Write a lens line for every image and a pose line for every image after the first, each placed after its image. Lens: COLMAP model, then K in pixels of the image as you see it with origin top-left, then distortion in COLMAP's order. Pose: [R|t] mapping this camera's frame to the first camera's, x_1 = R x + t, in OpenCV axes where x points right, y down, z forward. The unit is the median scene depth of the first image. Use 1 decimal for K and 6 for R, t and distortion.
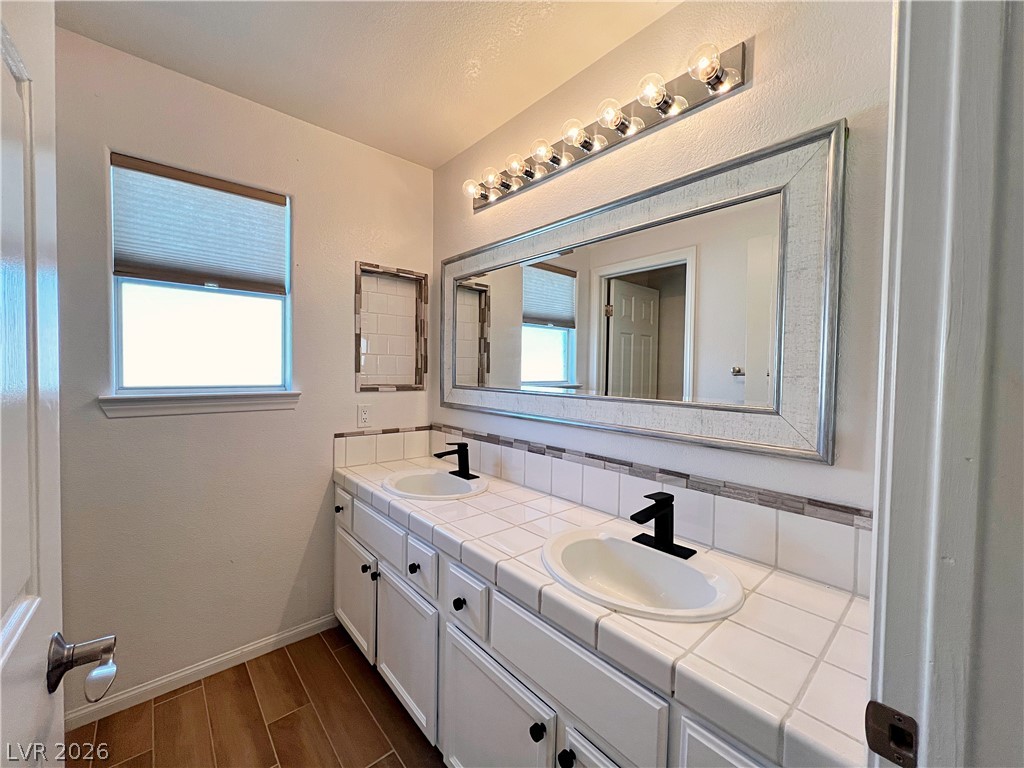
lens RADIAL K [[406.6, 0, 501.7], [0, 406.6, 381.4], [0, 0, 1]] dist [-0.000168, -0.000076]
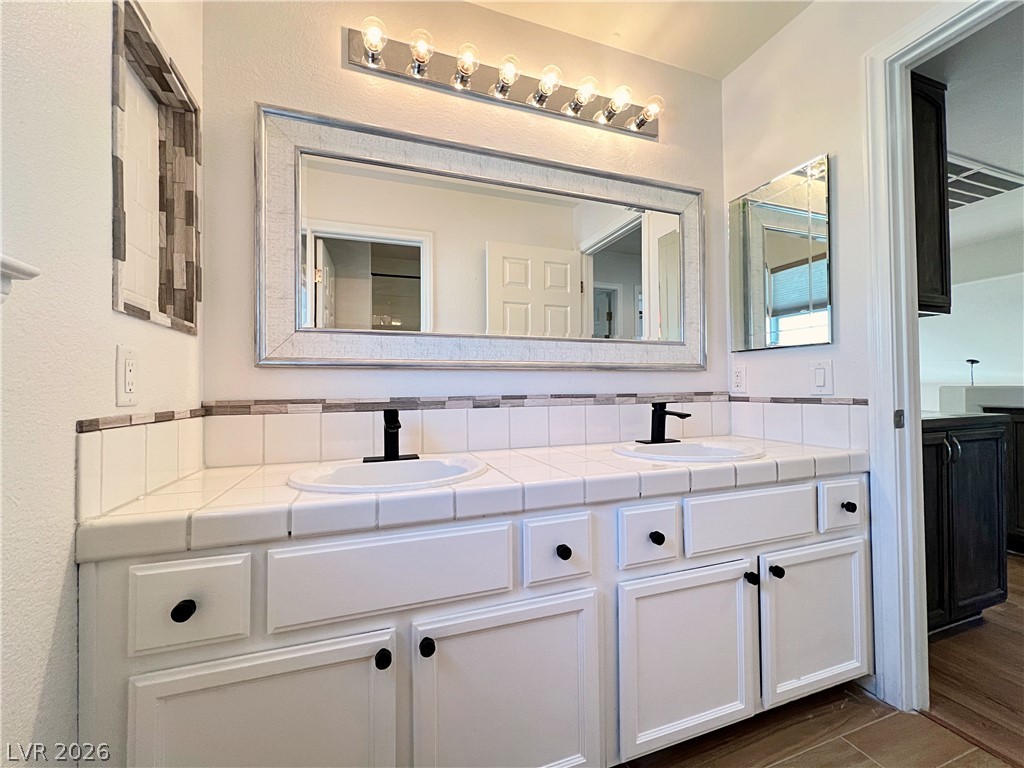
lens RADIAL K [[406.6, 0, 503.6], [0, 406.6, 383.7], [0, 0, 1]] dist [-0.000168, -0.000076]
pose [[0.370495, -0.004592, 0.928823, -0.721376], [0.041777, 0.999058, -0.011725, 0.142603], [-0.927895, 0.043148, 0.370338, 0.669772]]
